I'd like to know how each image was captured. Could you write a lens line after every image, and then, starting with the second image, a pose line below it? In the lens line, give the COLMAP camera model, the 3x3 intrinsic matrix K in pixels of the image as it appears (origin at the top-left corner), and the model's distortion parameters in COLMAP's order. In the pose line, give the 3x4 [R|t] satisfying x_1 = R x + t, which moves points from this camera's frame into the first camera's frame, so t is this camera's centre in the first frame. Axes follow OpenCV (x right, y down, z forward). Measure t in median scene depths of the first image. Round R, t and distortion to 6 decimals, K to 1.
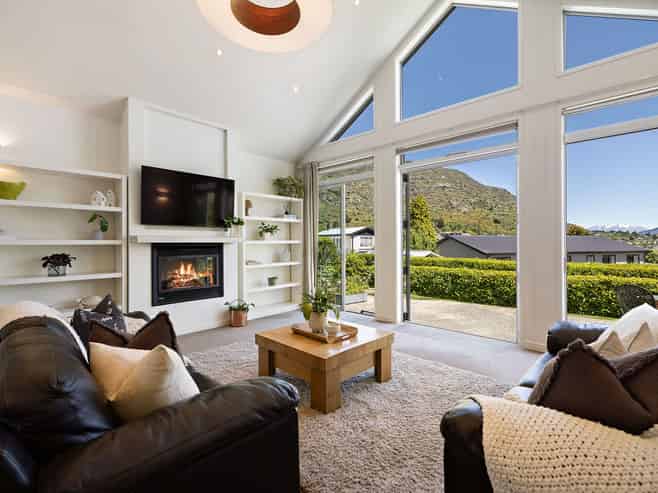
lens RADIAL K [[308.1, 0, 333.1], [0, 308.1, 242.6], [0, 0, 1]] dist [-0.005198, -0.001587]
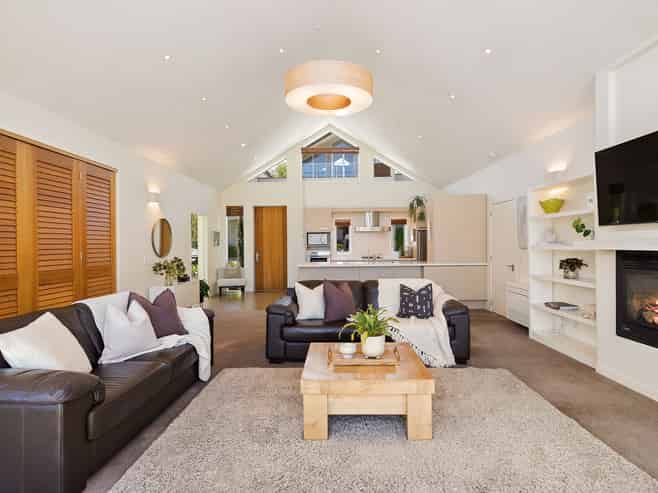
lens RADIAL K [[313.3, 0, 326.7], [0, 313.3, 240.3], [0, 0, 1]] dist [0.001197, 0.000072]
pose [[-0.759628, 0.004986, -0.650339, 0.290072], [0.005502, 0.999984, 0.001240, -0.019825], [0.650334, -0.002636, -0.759644, 0.771300]]
